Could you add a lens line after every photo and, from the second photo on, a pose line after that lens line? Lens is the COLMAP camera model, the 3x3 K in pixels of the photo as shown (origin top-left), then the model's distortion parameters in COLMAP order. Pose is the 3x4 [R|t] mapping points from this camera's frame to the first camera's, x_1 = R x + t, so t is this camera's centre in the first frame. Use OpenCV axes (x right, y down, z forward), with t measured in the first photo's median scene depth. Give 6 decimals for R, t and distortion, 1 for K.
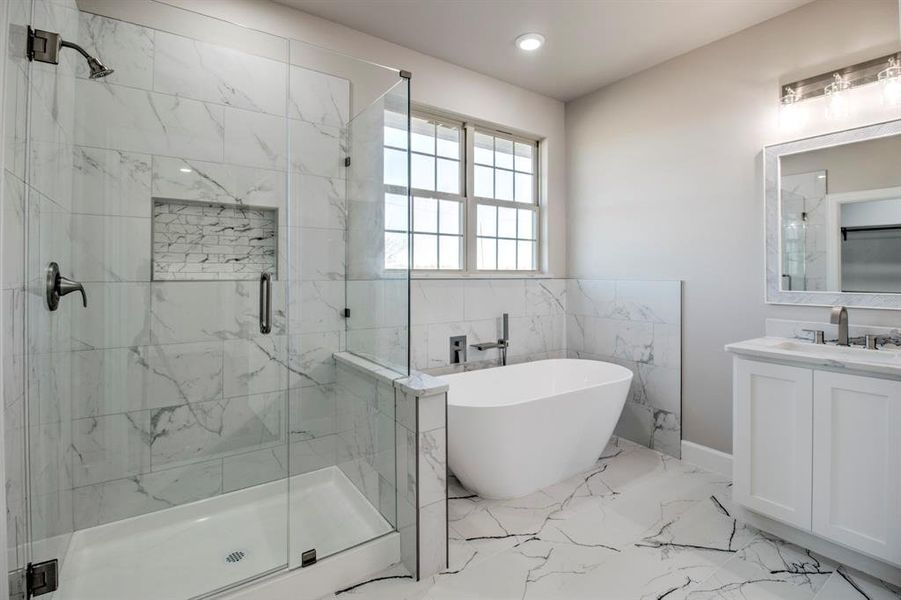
lens RADIAL K [[434.8, 0, 447.6], [0, 434.8, 270.9], [0, 0, 1]] dist [0.000509, -0.013016]
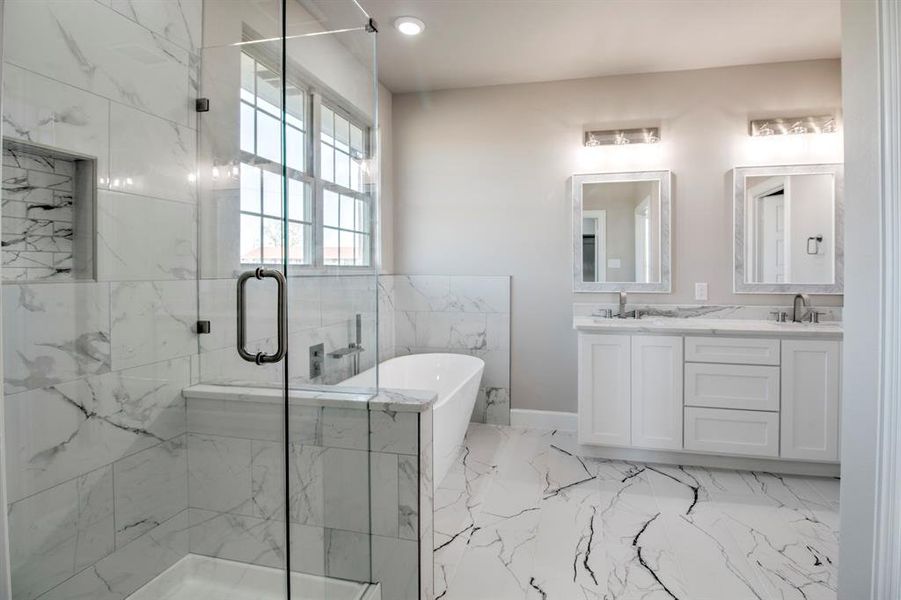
lens RADIAL K [[448.0, 0, 490.0], [0, 448.0, 273.9], [0, 0, 1]] dist [0.000608, -0.012560]
pose [[0.711572, -0.006866, 0.702579, -0.339951], [-0.003933, 0.999898, 0.013755, 0.001042], [-0.702602, -0.012551, 0.711473, 0.156175]]
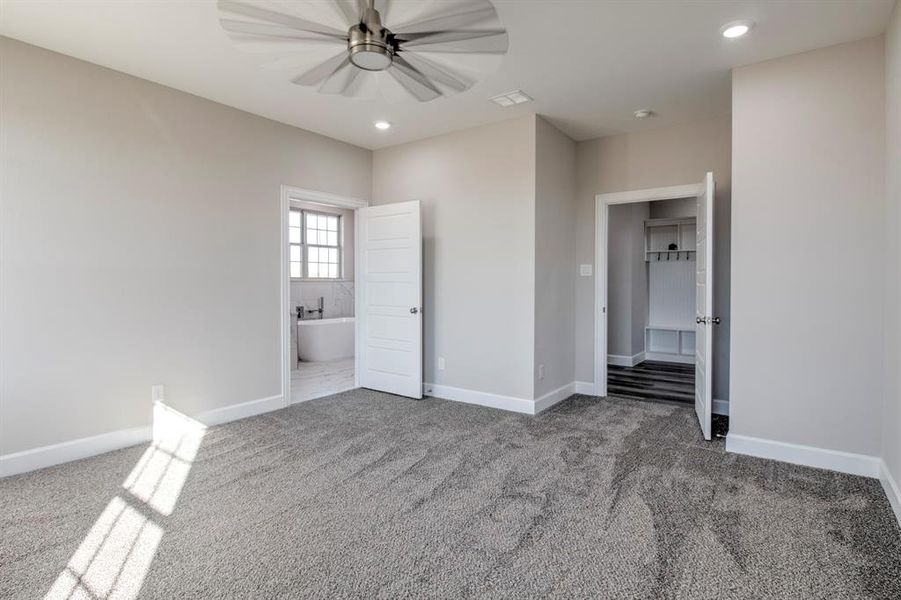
lens RADIAL K [[449.4, 0, 450.3], [0, 449.4, 291.7], [0, 0, 1]] dist [-0.000003, -0.014464]
pose [[0.939072, -0.006755, 0.343653, -0.043904], [-0.002409, 0.999653, 0.026232, 0.009741], [-0.343711, -0.025462, 0.938730, -1.462680]]
